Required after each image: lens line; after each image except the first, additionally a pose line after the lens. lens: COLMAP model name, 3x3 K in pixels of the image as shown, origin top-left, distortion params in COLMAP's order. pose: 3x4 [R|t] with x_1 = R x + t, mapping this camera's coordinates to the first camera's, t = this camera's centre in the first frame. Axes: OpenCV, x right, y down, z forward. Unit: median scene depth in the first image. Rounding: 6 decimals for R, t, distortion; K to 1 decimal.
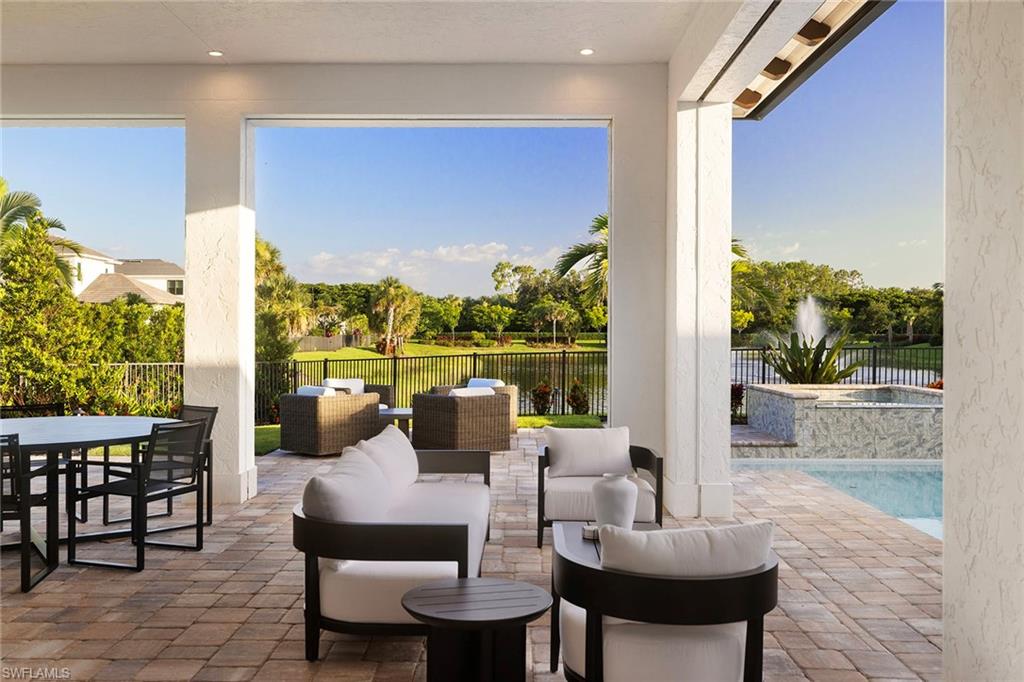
lens RADIAL K [[935.8, 0, 512.0], [0, 935.8, 341.0], [0, 0, 1]] dist [-0.005839, 0.022391]
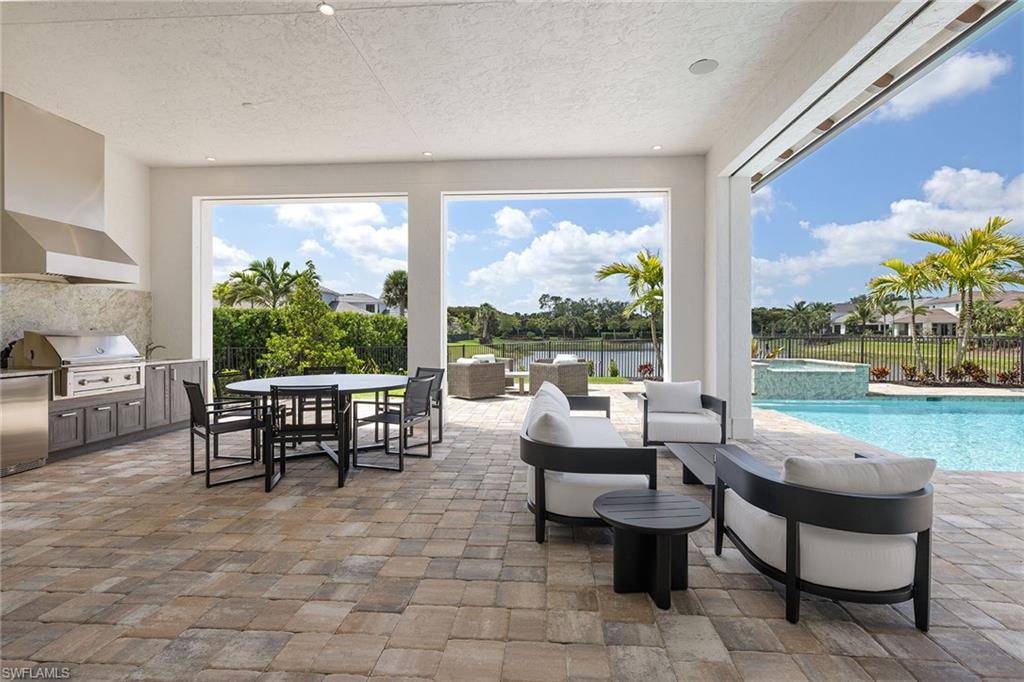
lens RADIAL K [[494.9, 0, 512.0], [0, 494.9, 341.0], [0, 0, 1]] dist [-0.000526, 0.000067]
pose [[0.998734, -0.000467, -0.050306, -0.192845], [0.000668, 0.999992, 0.003962, 0.027662], [0.050304, -0.003990, 0.998726, 0.215716]]
